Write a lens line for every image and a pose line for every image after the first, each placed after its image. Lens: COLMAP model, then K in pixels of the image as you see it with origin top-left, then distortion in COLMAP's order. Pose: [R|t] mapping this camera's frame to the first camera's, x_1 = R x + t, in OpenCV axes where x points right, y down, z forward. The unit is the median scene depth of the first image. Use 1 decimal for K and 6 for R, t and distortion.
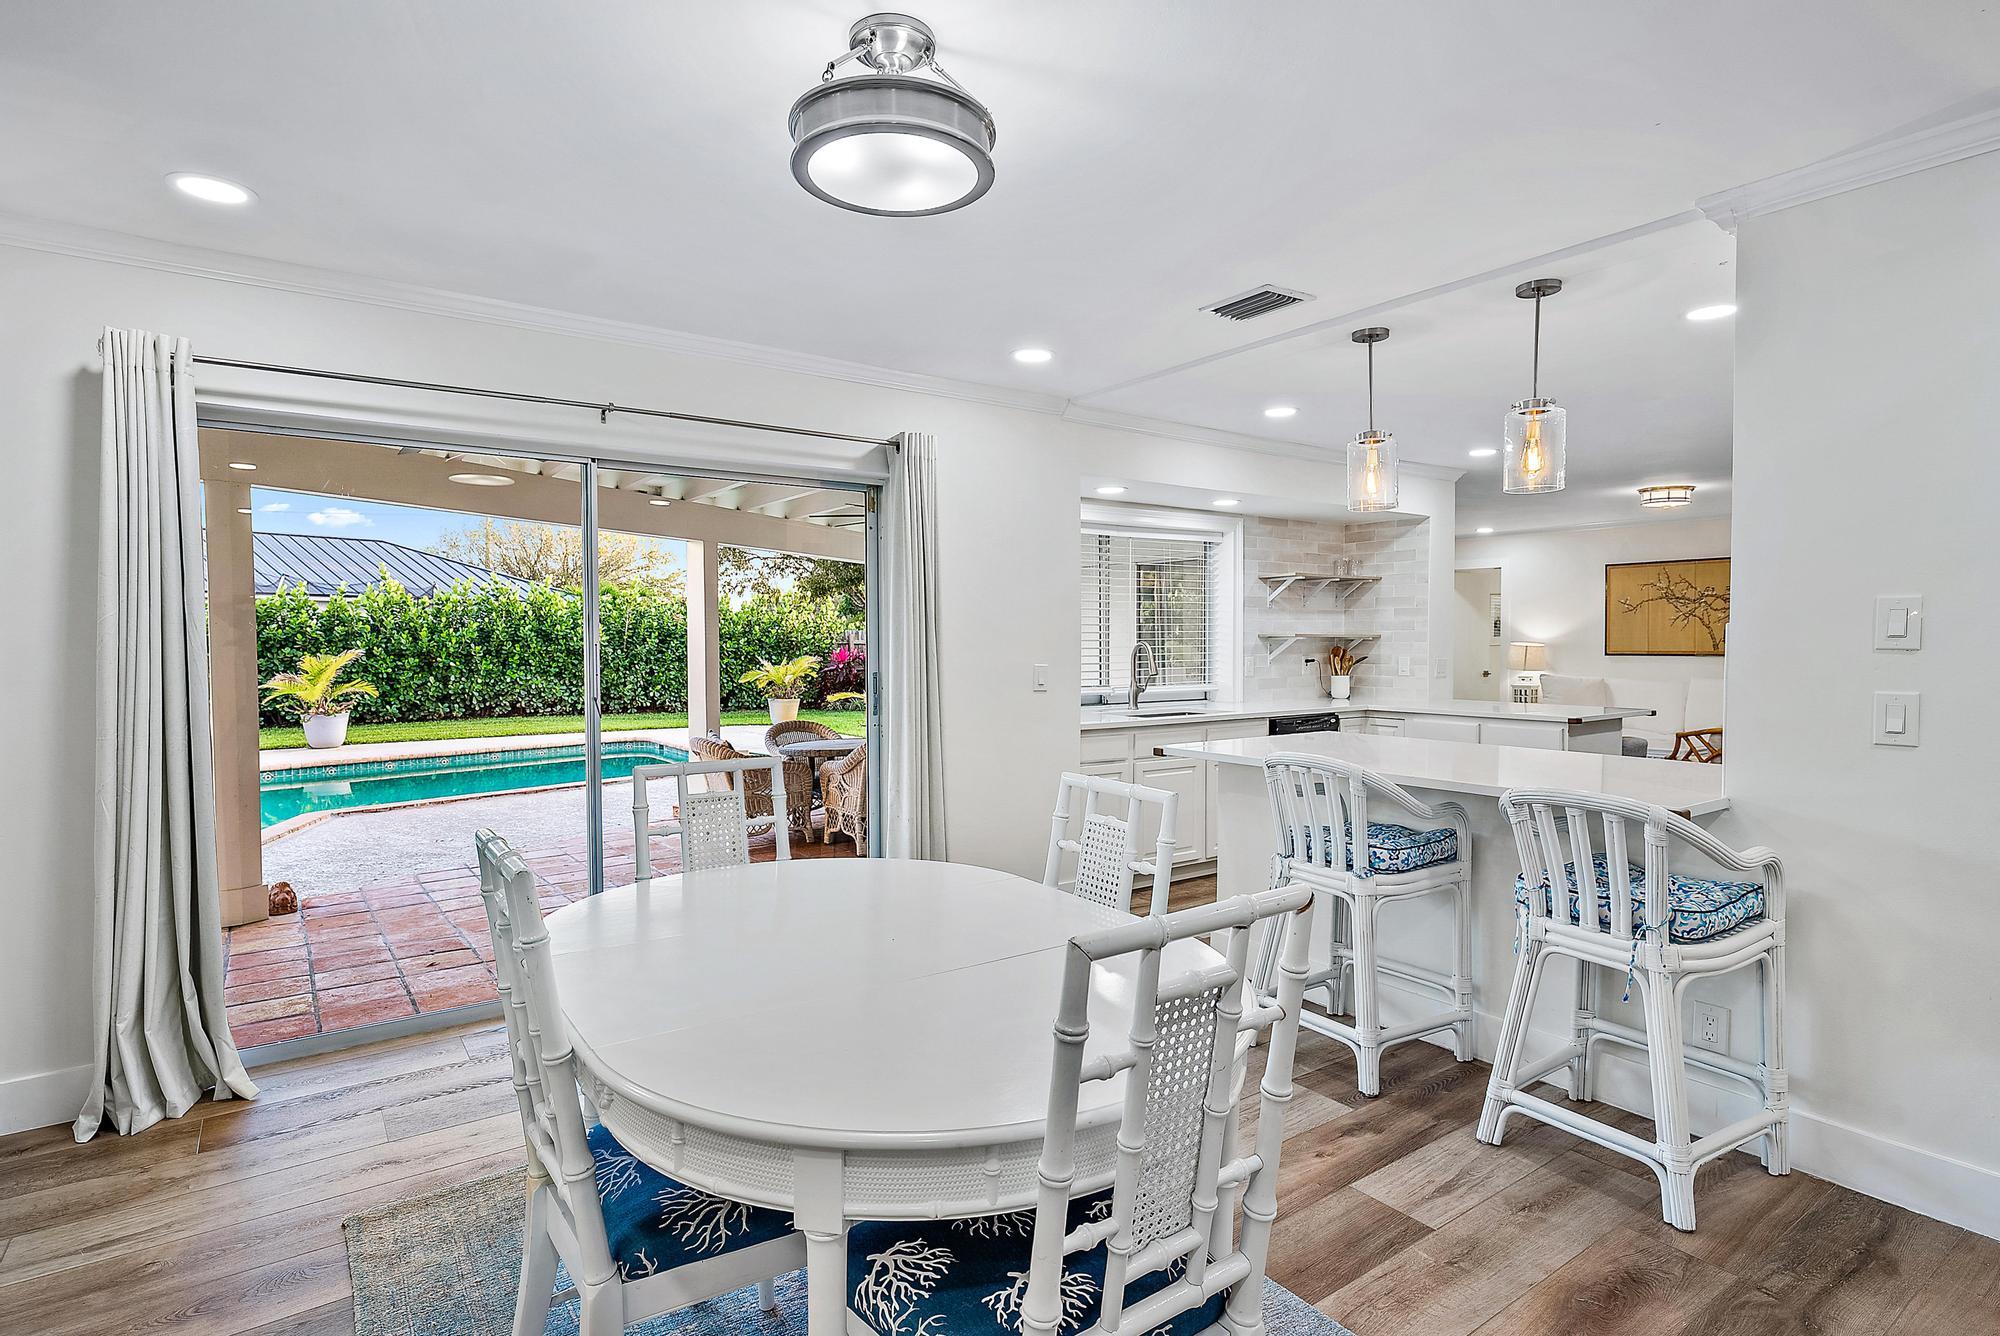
lens RADIAL K [[1044.0, 0, 991.4], [0, 1044.0, 656.8], [0, 0, 1]] dist [0.002805, -0.001070]
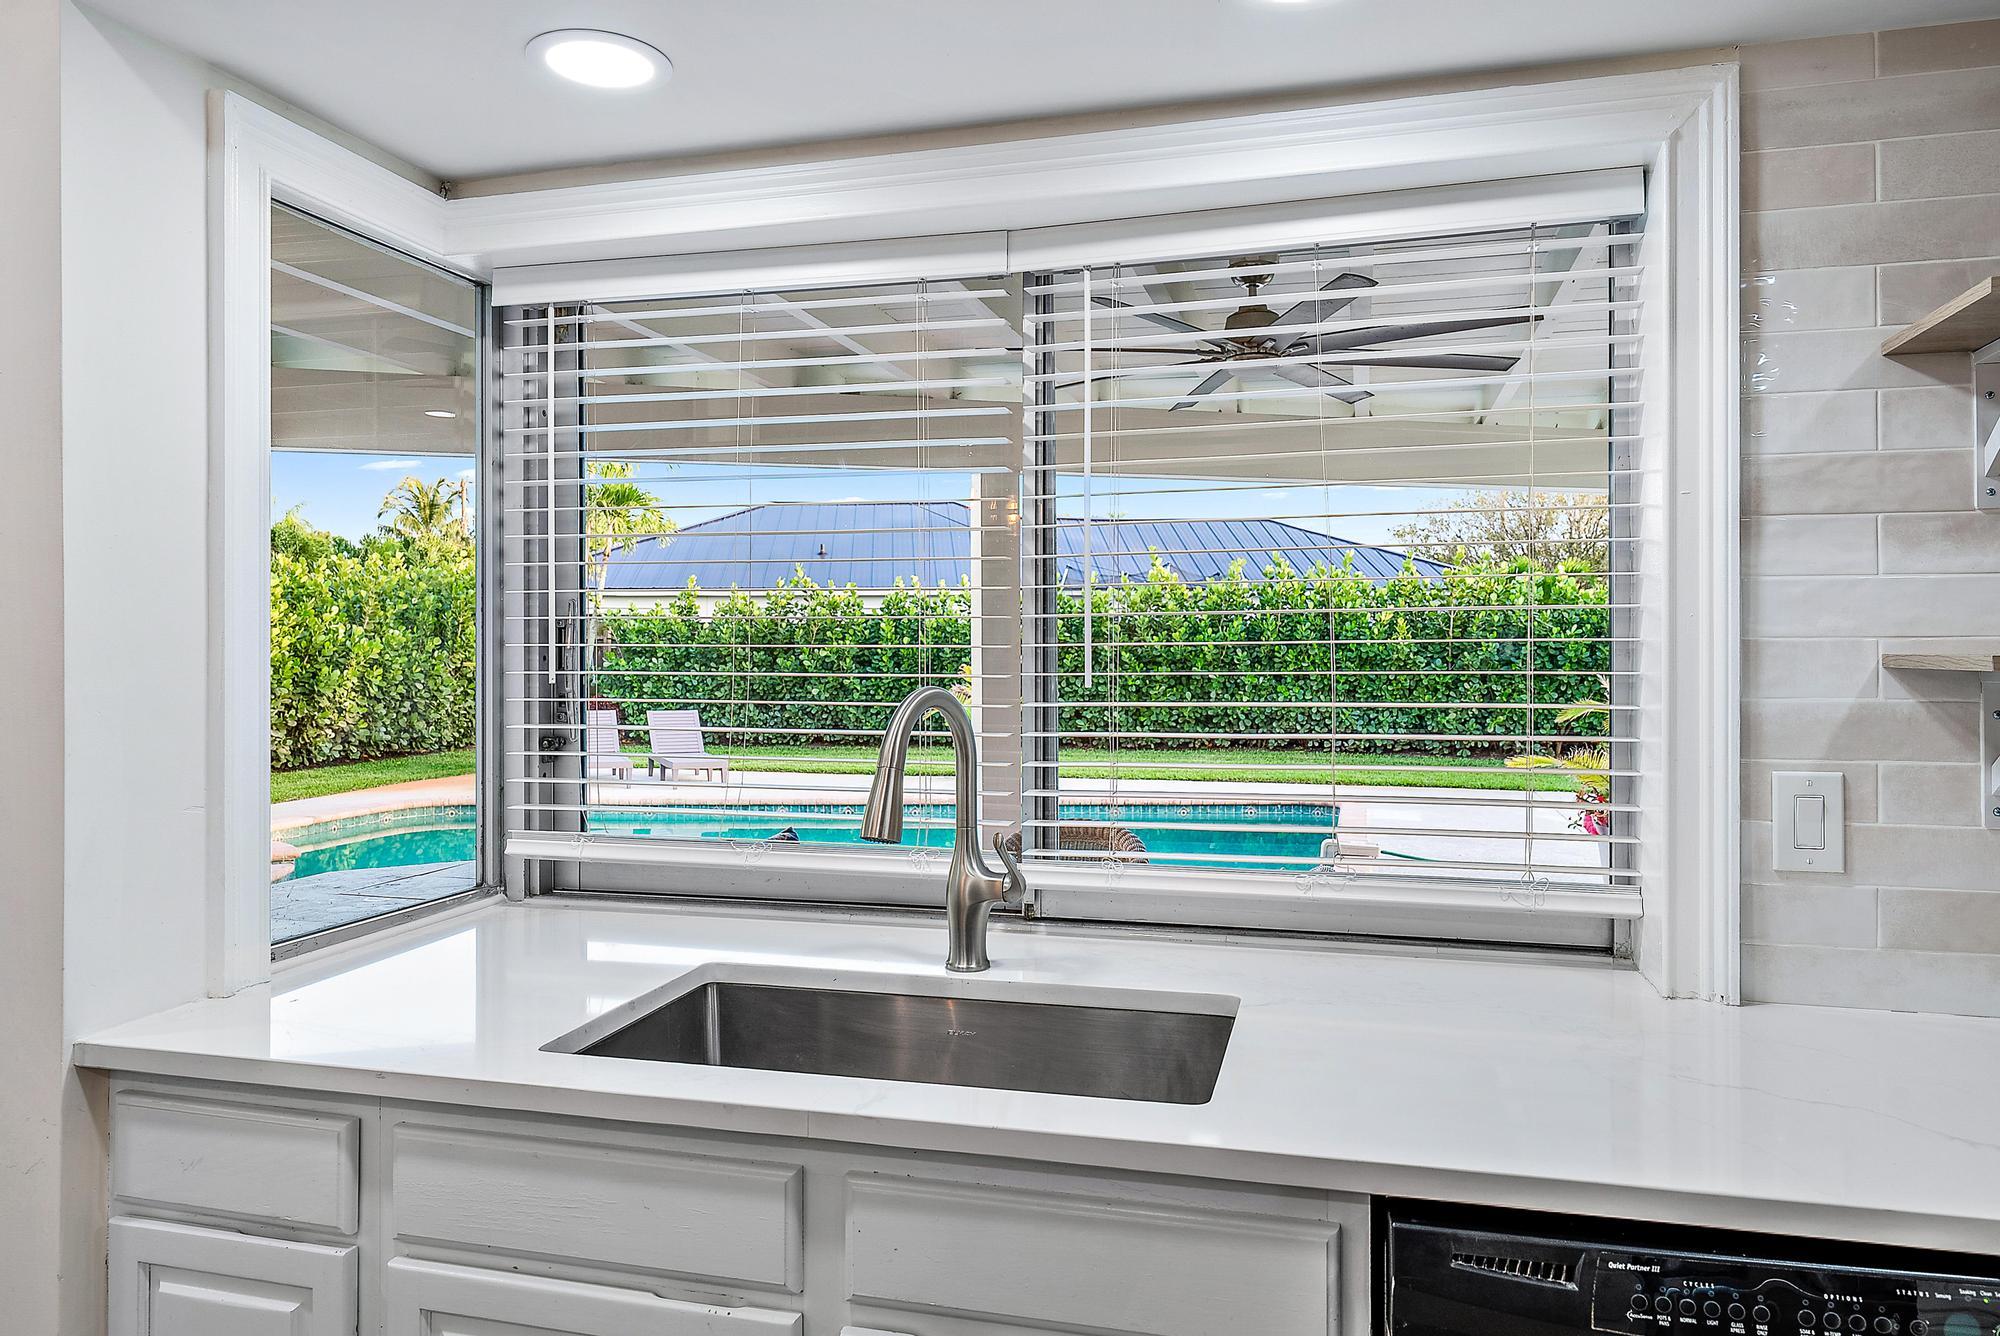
lens RADIAL K [[1333.7, 0, 998.2], [0, 1333.7, 657.0], [0, 0, 1]] dist [0.000985, 0.000082]
pose [[0.634008, 0.010697, -0.773252, 0.167570], [-0.012933, 0.999911, 0.003228, -0.009856], [0.773218, 0.007954, 0.634090, 0.354671]]
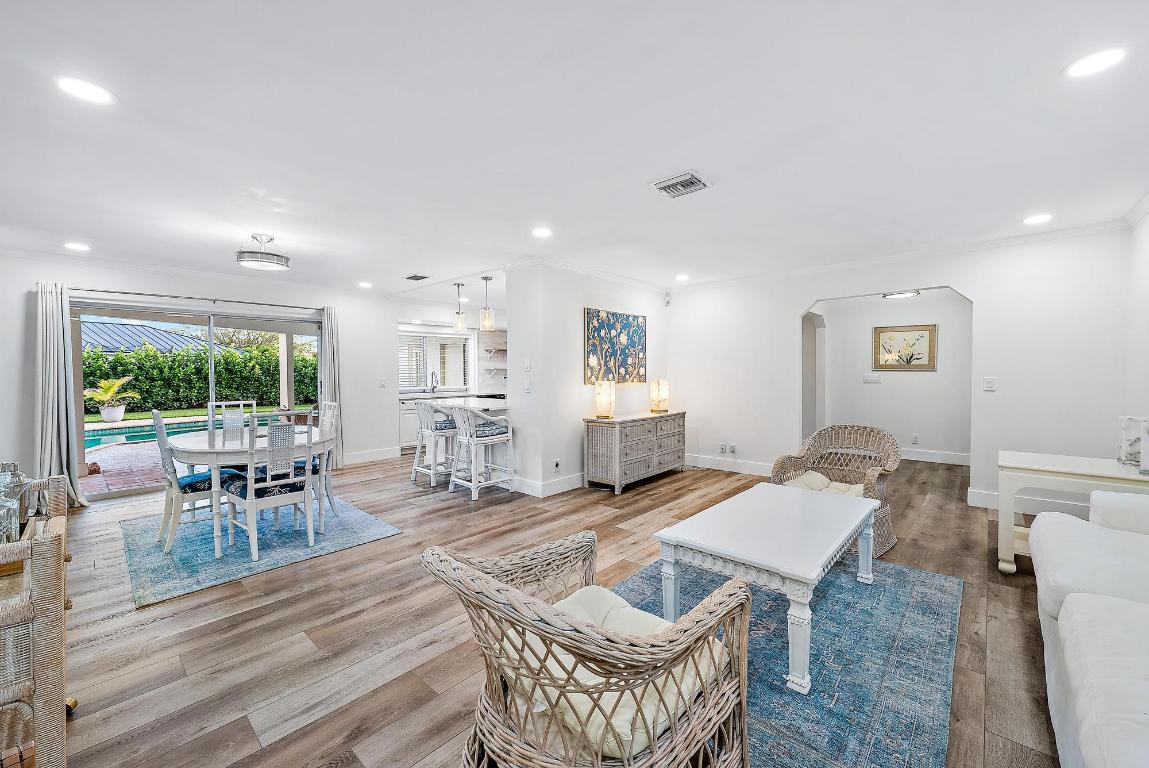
lens RADIAL K [[464.4, 0, 573.7], [0, 464.4, 375.0], [0, 0, 1]] dist [-0.000890, -0.000352]
pose [[0.976827, -0.005419, 0.213963, 0.100416], [0.007642, 0.999925, -0.009566, 0.005046], [-0.213896, 0.010980, 0.976795, -0.159151]]
